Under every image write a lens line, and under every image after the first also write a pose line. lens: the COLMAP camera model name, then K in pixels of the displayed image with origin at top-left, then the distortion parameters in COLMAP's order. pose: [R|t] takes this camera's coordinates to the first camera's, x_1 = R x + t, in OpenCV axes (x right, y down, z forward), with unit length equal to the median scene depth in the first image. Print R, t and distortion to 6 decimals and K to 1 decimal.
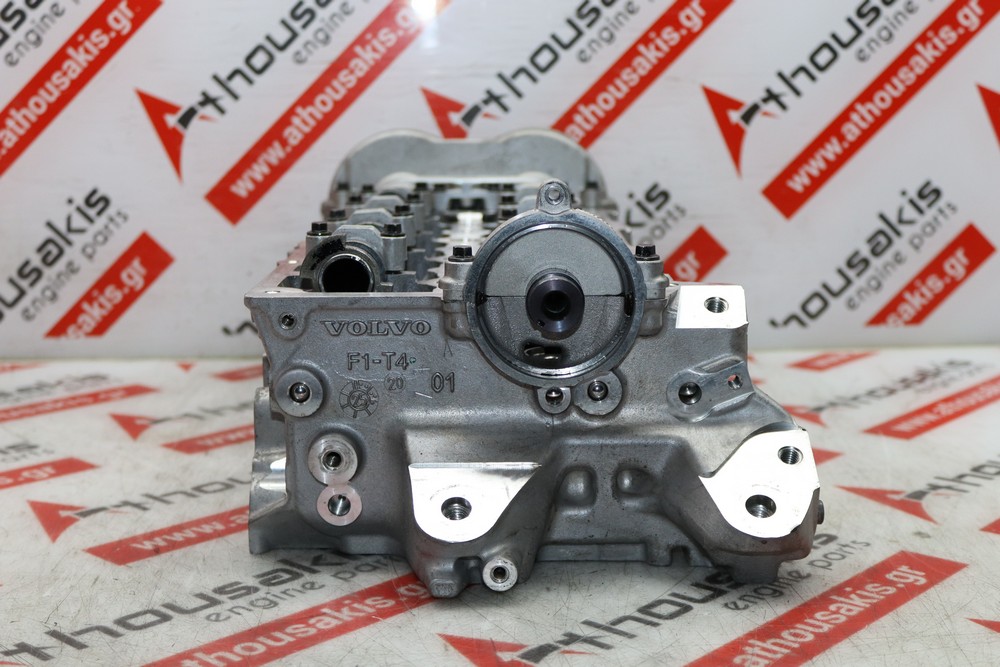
lens RADIAL K [[1476.0, 0, 507.9], [0, 1476.0, 307.7], [0, 0, 1]] dist [0.027138, 0.000000]
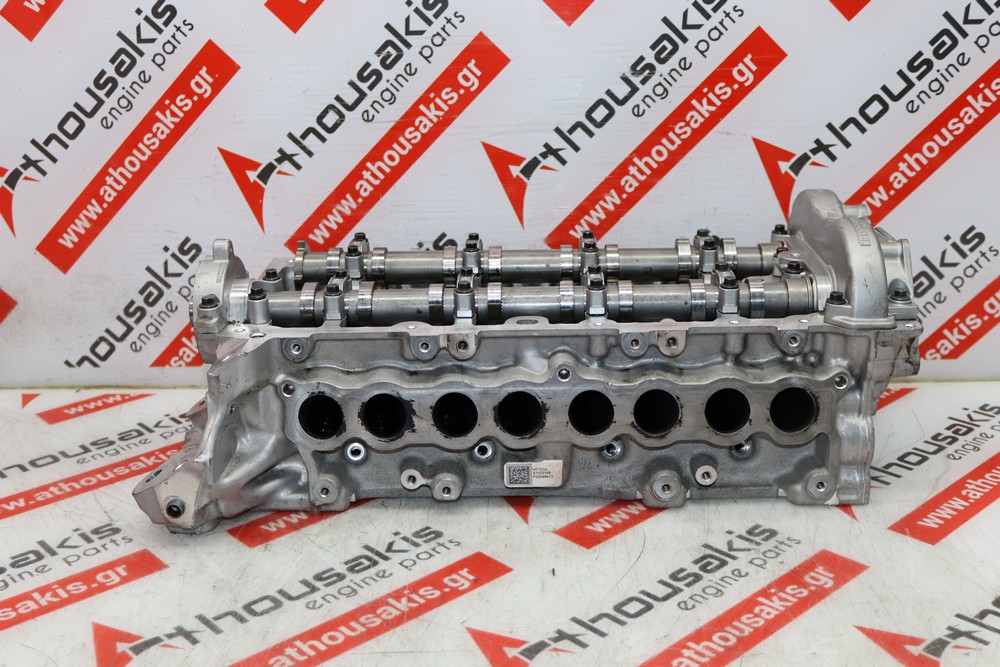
lens RADIAL K [[1213.8, 0, 497.6], [0, 1213.8, 334.3], [0, 0, 1]] dist [-0.027796, 0.000000]
pose [[0.995235, 0.010909, -0.096890, 0.037471], [0.003896, 0.988478, 0.151317, -0.144574], [0.097424, -0.150974, 0.983725, 0.128633]]
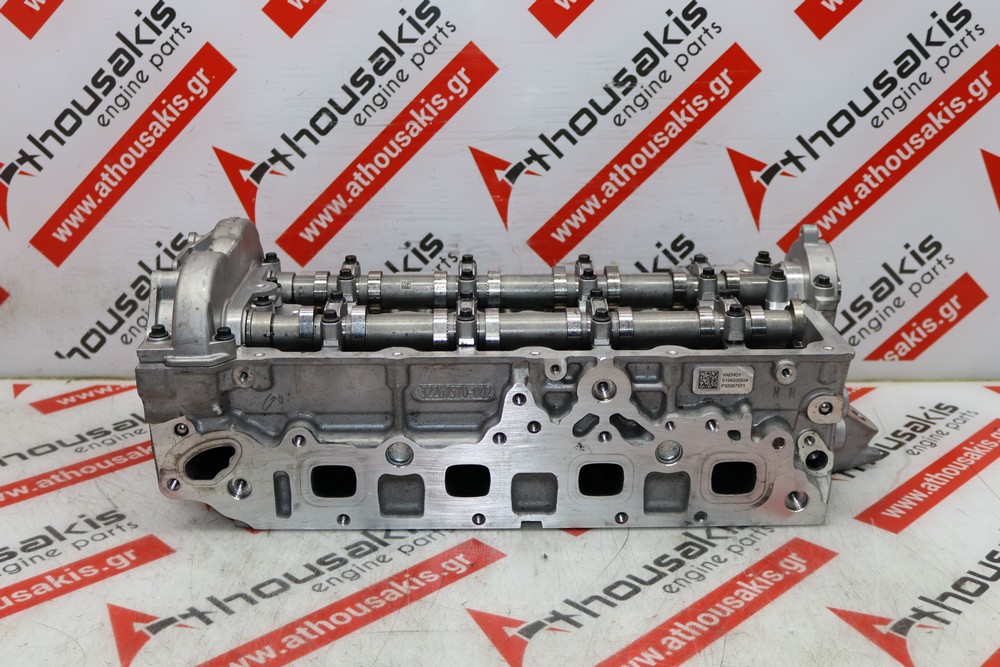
lens RADIAL K [[1213.8, 0, 505.4], [0, 1213.8, 334.4], [0, 0, 1]] dist [-0.027796, 0.000000]
pose [[0.998725, 0.023891, -0.044464, 0.011033], [-0.016708, 0.987706, 0.155428, -0.152150], [0.047630, -0.154487, 0.986846, 0.090133]]
